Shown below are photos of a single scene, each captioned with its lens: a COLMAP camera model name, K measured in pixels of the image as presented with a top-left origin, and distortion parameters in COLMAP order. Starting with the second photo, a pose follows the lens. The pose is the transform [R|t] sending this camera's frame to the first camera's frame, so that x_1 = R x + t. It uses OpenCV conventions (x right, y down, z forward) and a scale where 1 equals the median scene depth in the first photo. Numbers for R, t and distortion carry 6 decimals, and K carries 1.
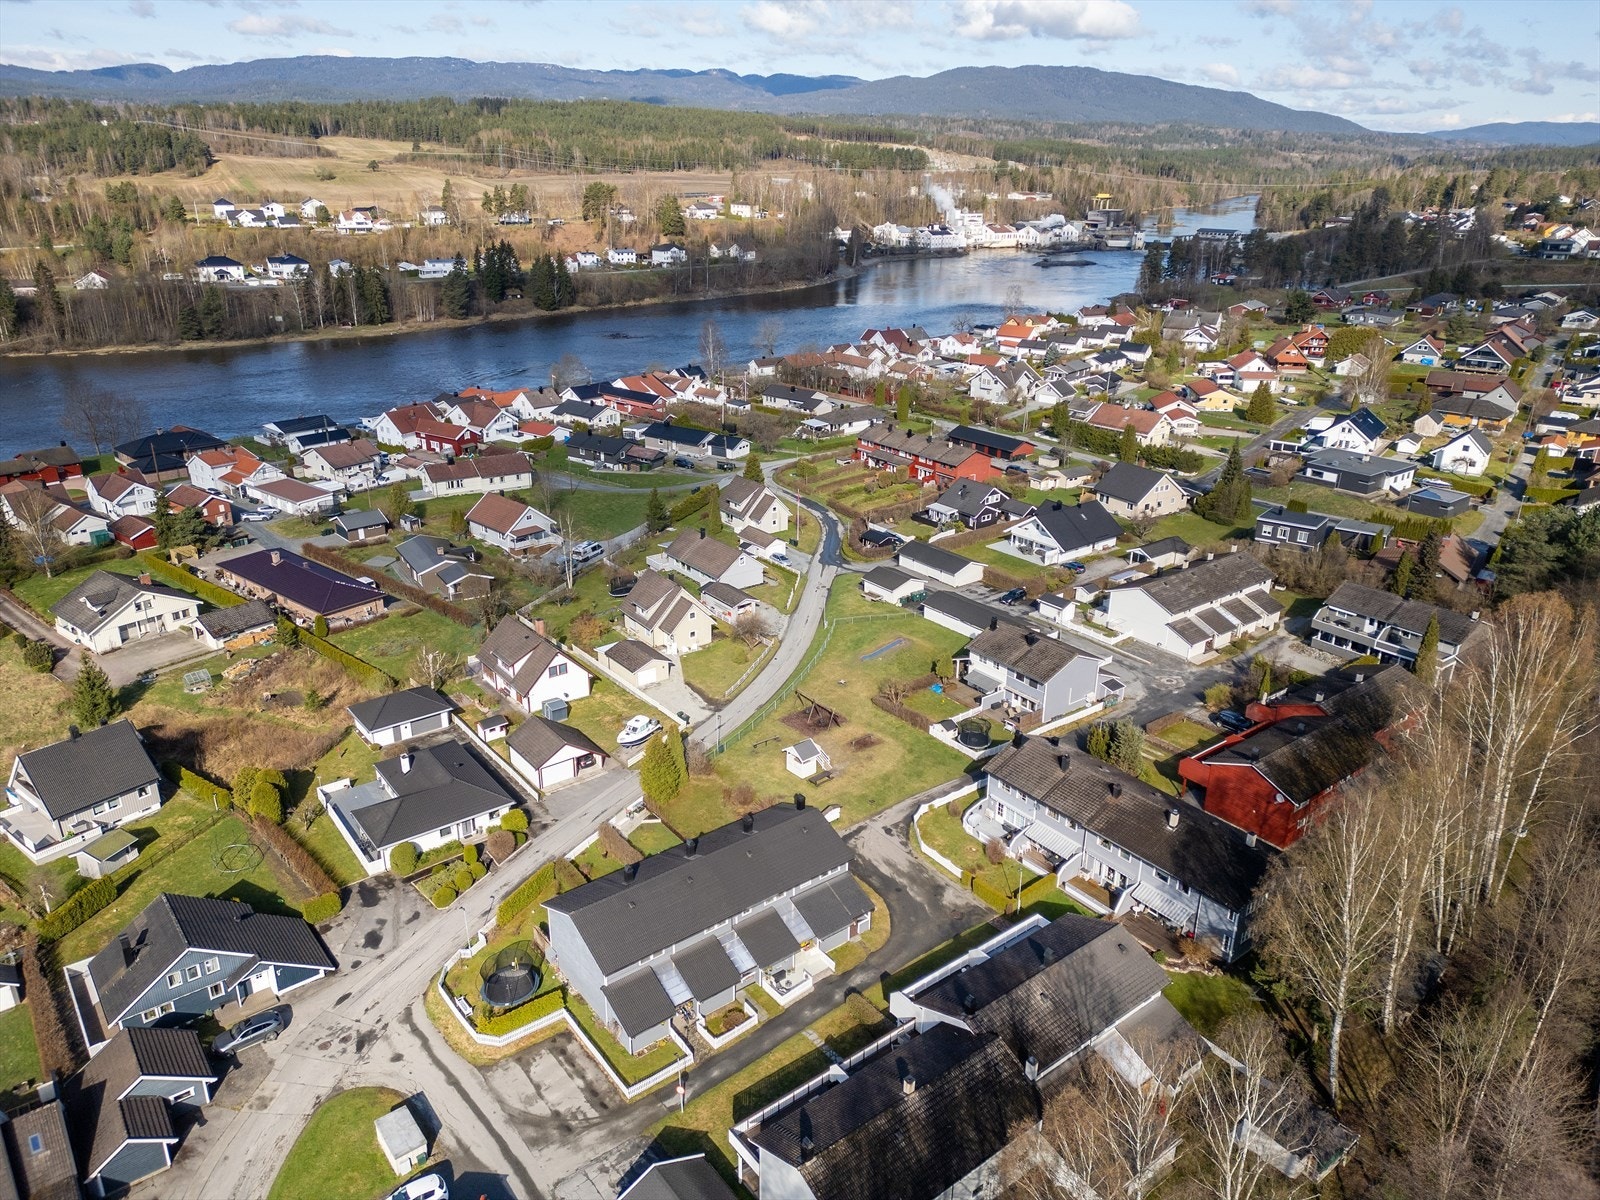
lens RADIAL K [[1101.3, 0, 800.0], [0, 1101.3, 600.0], [0, 0, 1]] dist [0.088336, -0.087076]
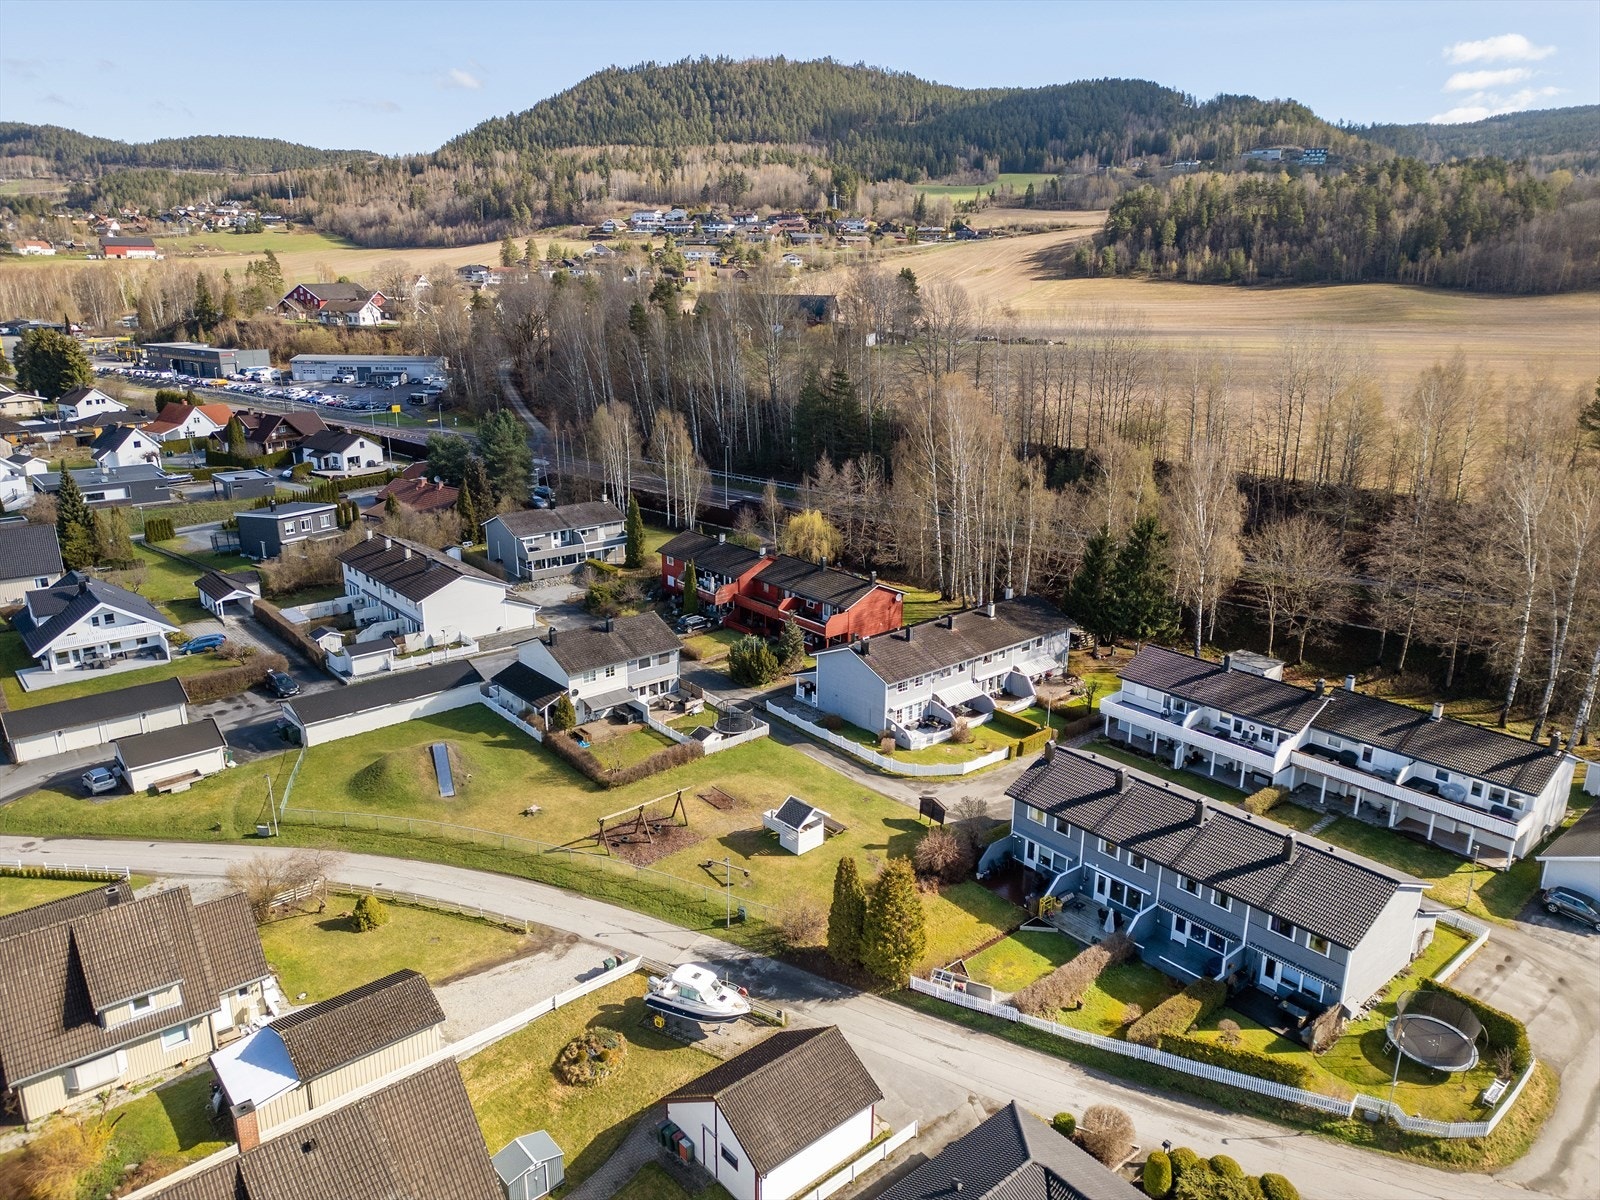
lens RADIAL K [[1108.3, 0, 797.5], [0, 1108.3, 595.7], [0, 0, 1]] dist [0.082517, -0.076975]
pose [[-0.048447, -0.296568, 0.953782, -0.452806], [0.362333, 0.884640, 0.293474, -0.137670], [-0.930789, 0.359804, 0.064598, 0.668200]]
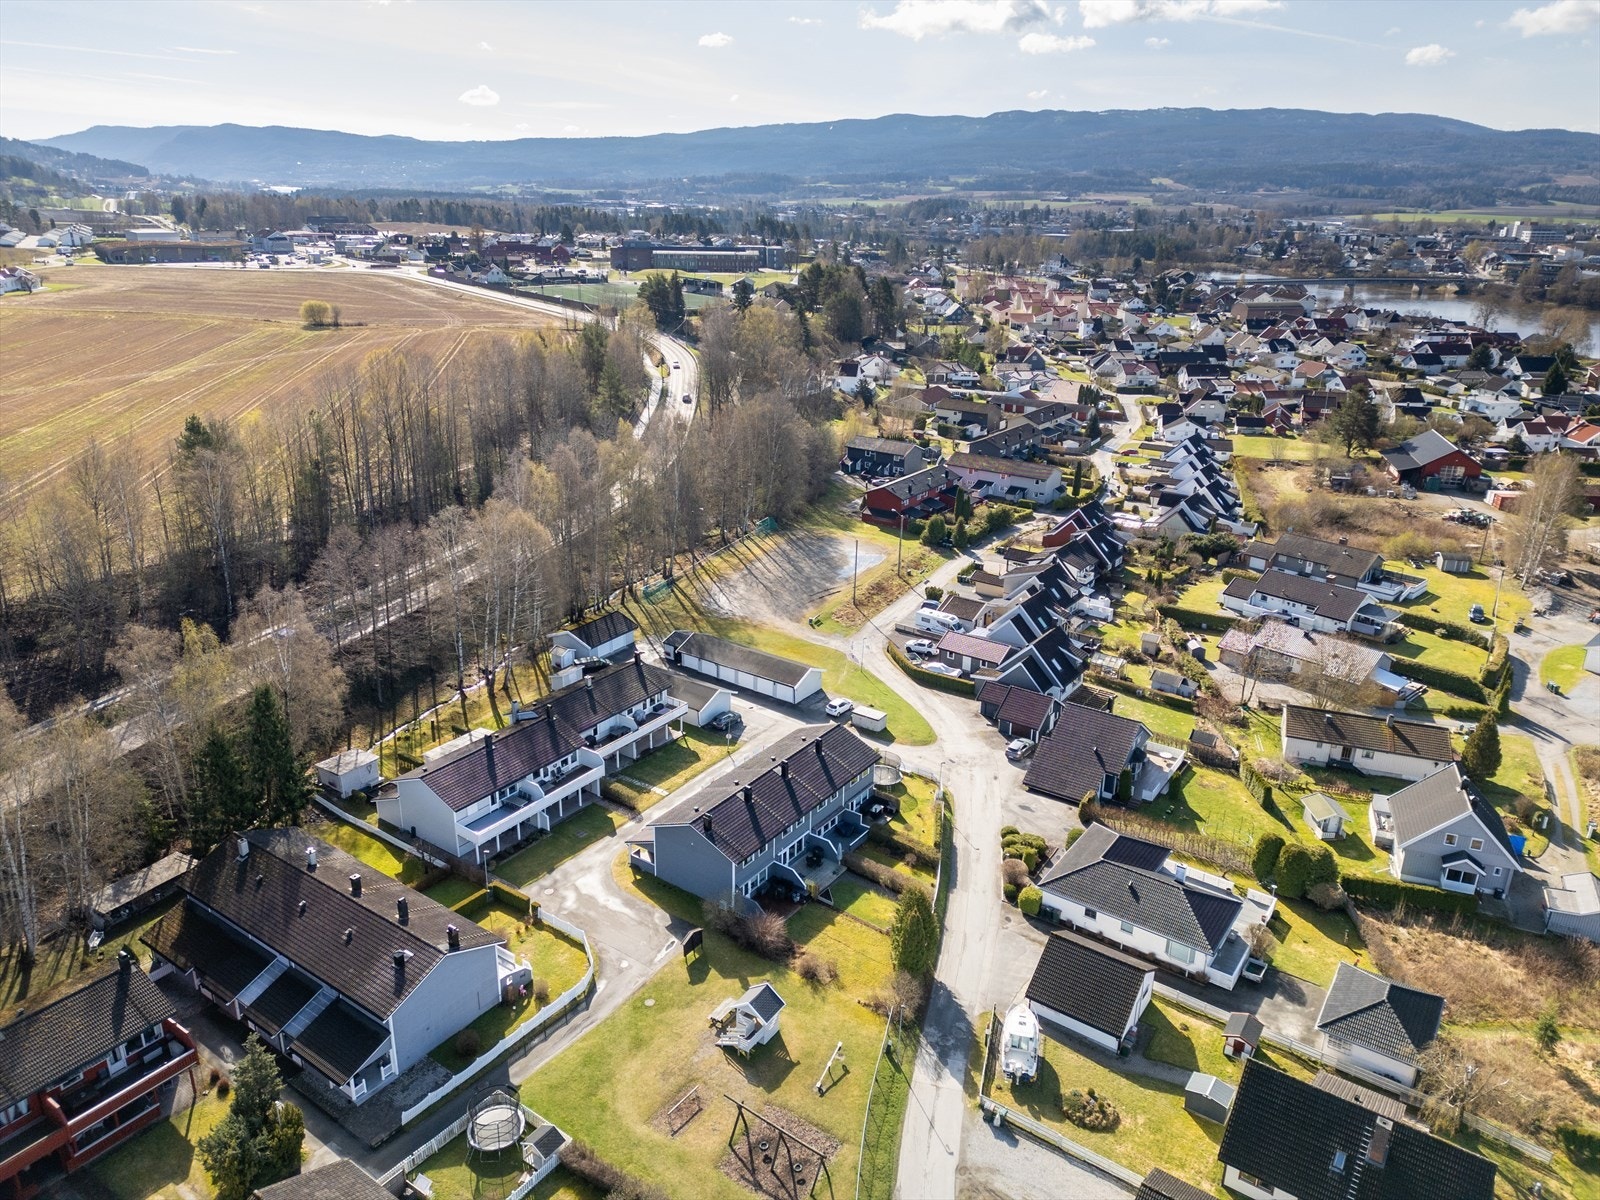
lens RADIAL K [[1108.3, 0, 797.5], [0, 1108.3, 595.7], [0, 0, 1]] dist [0.082517, -0.076975]
pose [[-0.957987, 0.077703, -0.276087, 0.113494], [-0.127371, 0.747217, 0.652260, -0.387418], [0.256979, 0.660022, -0.705927, 0.984103]]
